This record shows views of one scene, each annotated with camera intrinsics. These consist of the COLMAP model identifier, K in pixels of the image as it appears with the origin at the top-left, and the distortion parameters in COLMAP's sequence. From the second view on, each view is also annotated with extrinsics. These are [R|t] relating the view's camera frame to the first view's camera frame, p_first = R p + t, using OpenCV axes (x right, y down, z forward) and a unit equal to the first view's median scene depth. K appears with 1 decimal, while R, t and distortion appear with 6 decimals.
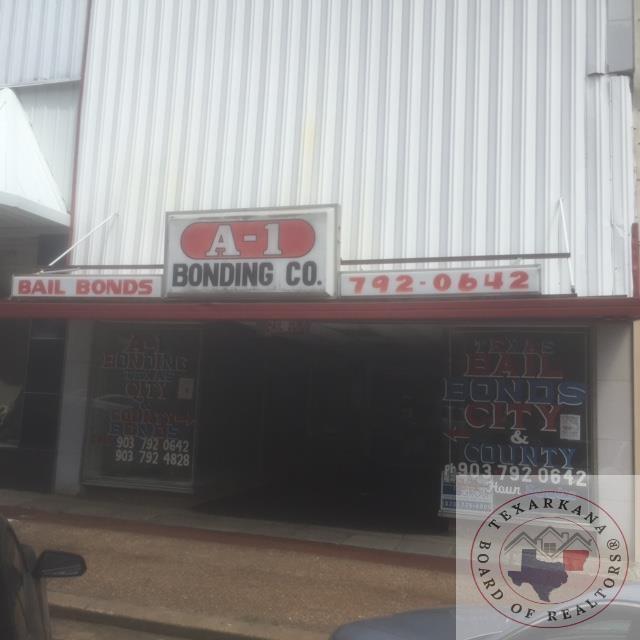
lens RADIAL K [[723.4, 0, 320.0], [0, 723.4, 320.0], [0, 0, 1]] dist [0.038775, 0.004288]
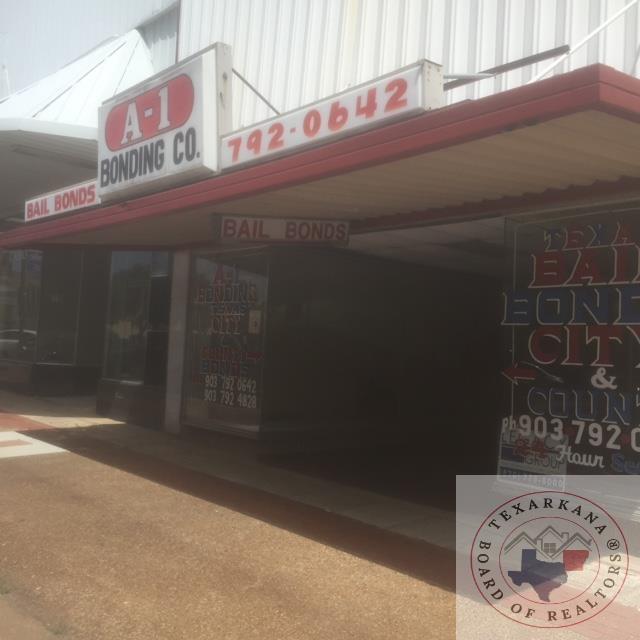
lens RADIAL K [[723.4, 0, 320.0], [0, 723.4, 320.0], [0, 0, 1]] dist [0.038775, 0.004288]
pose [[0.860630, -0.021790, -0.508765, 0.386103], [0.044223, 0.998508, 0.032042, 0.079644], [0.507307, -0.050075, 0.860309, 0.333593]]
